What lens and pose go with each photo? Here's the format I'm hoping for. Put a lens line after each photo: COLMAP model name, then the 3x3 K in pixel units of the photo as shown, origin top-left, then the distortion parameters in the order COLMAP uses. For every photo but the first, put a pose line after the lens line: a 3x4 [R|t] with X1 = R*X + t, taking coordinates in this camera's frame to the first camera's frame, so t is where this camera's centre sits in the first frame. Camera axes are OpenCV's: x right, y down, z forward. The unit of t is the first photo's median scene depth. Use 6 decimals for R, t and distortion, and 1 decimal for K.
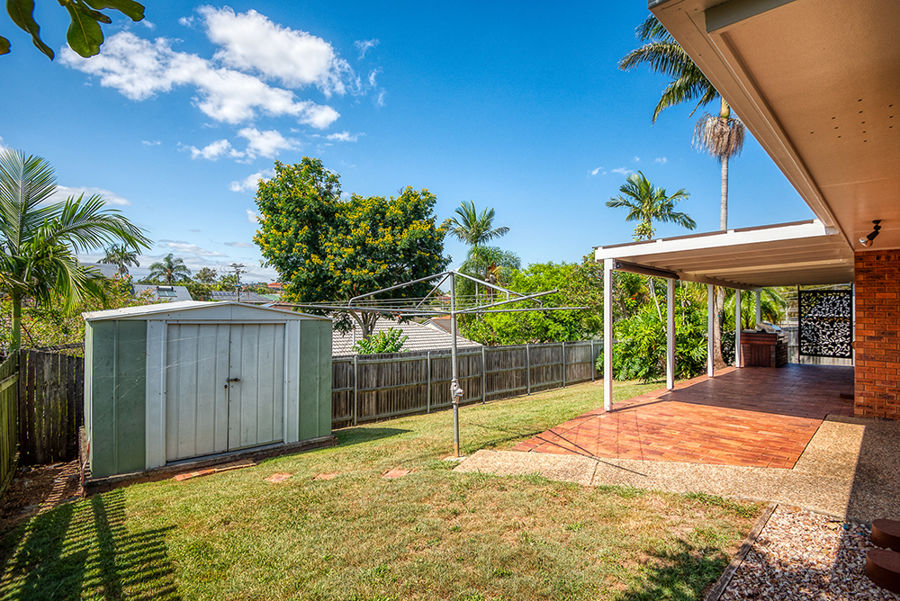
lens RADIAL K [[419.5, 0, 473.0], [0, 419.5, 319.4], [0, 0, 1]] dist [-0.003209, -0.000473]
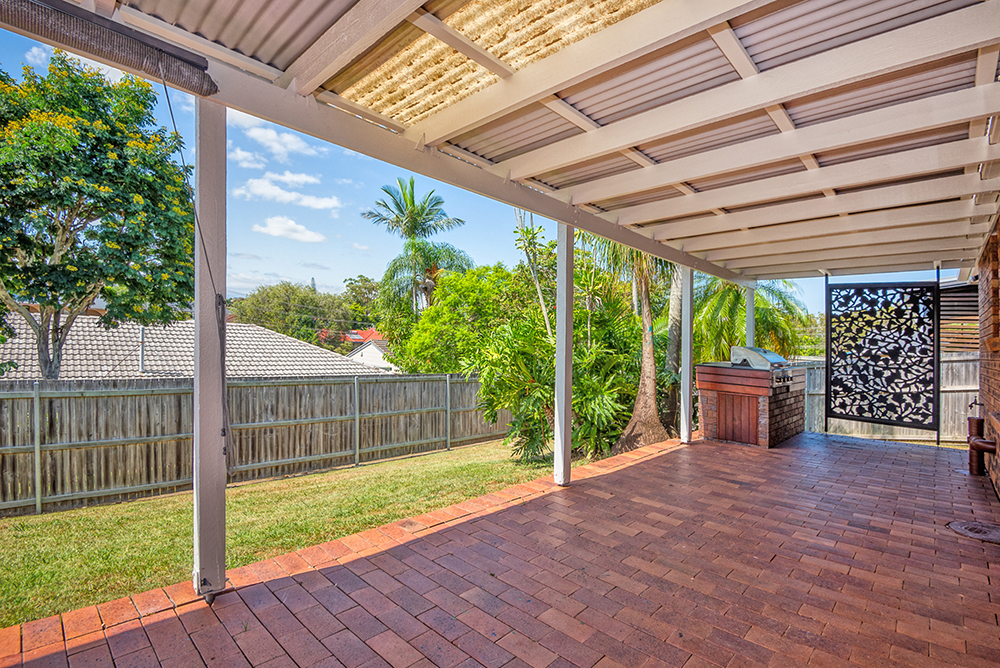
lens RADIAL K [[466.1, 0, 498.0], [0, 466.1, 330.1], [0, 0, 1]] dist [-0.003209, -0.000473]
pose [[0.999391, 0.034855, 0.001344, 0.401173], [-0.034786, 0.998774, -0.035206, 0.017020], [-0.002569, 0.035138, 0.999379, 0.467018]]
